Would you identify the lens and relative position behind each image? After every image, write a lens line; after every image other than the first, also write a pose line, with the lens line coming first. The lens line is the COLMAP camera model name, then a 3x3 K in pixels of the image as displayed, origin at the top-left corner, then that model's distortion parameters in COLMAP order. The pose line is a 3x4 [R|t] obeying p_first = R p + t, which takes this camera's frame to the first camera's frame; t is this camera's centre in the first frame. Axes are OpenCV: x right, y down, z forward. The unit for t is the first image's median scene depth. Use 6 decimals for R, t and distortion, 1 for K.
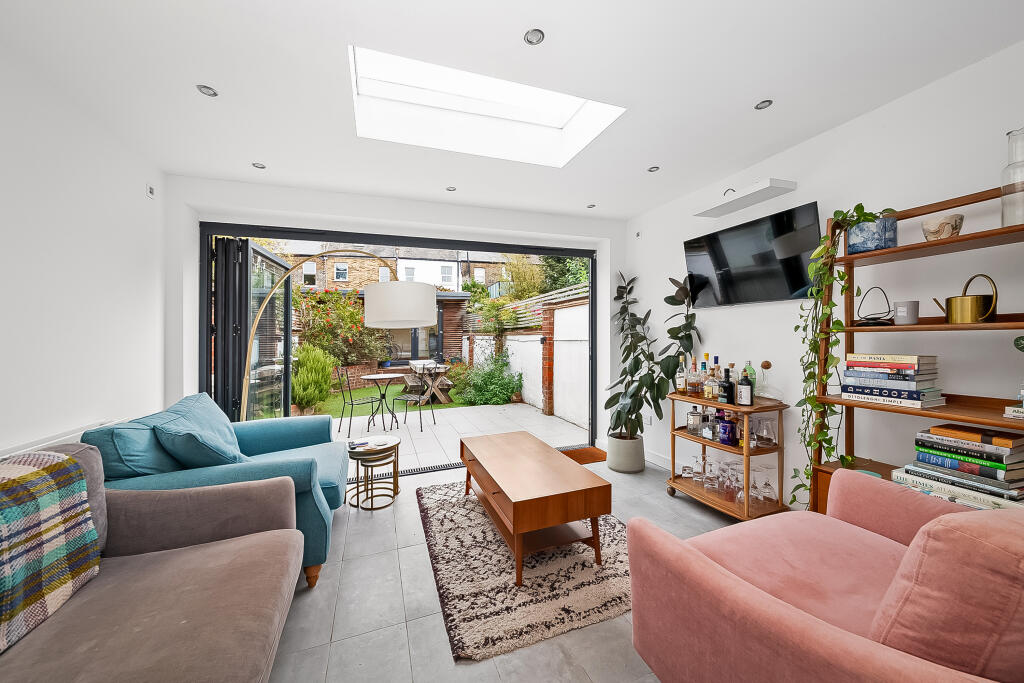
lens RADIAL K [[387.2, 0, 525.1], [0, 387.2, 310.2], [0, 0, 1]] dist [-0.001879, 0.001473]
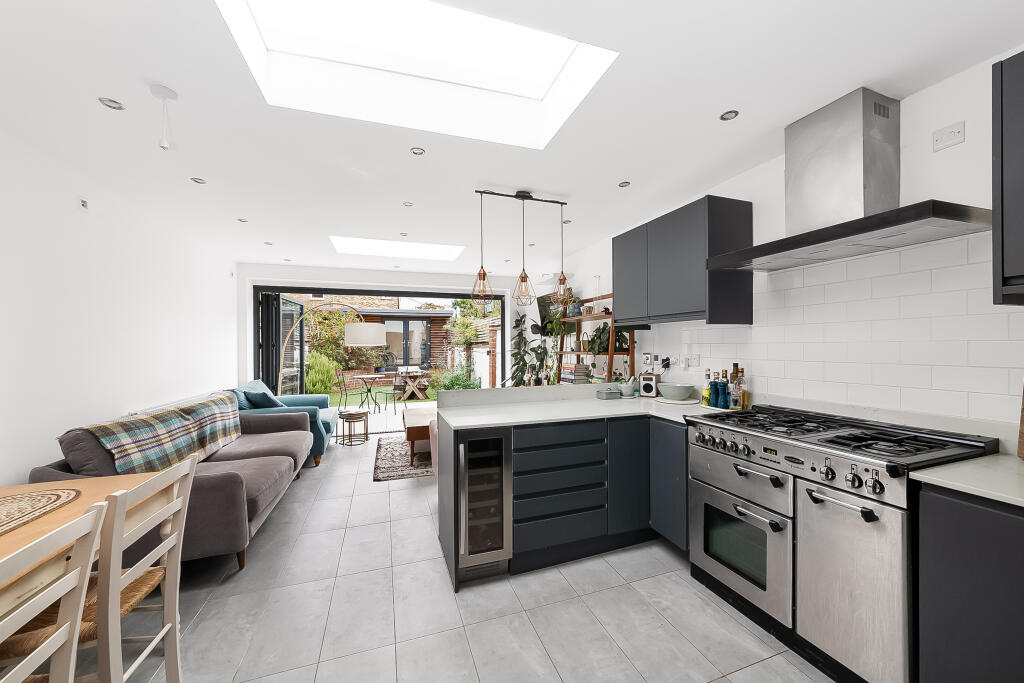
lens RADIAL K [[387.2, 0, 539.7], [0, 387.2, 337.4], [0, 0, 1]] dist [-0.001879, 0.001473]
pose [[0.999823, 0.014916, 0.011436, 0.305856], [-0.015428, 0.998822, 0.046003, -0.059727], [-0.010737, -0.046171, 0.998876, -0.532659]]
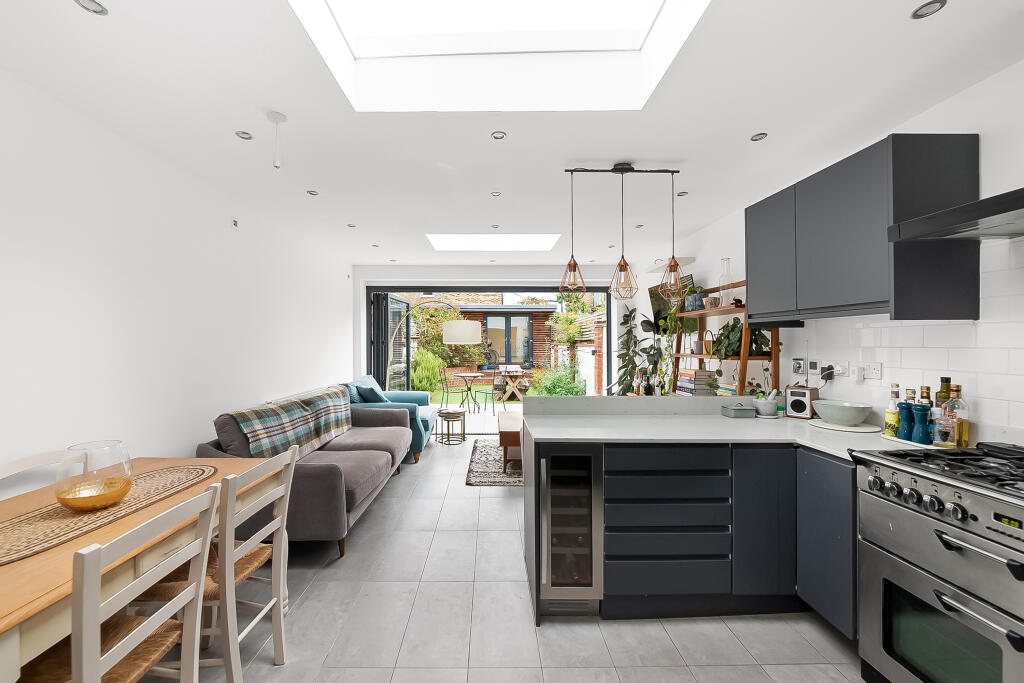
lens RADIAL K [[431.0, 0, 506.1], [0, 431.0, 333.3], [0, 0, 1]] dist [-0.004165, 0.001124]
pose [[0.944372, 0.016739, -0.328452, 0.330282], [-0.001298, 0.998886, 0.047175, -0.063553], [0.328876, -0.044125, 0.943342, -0.509899]]
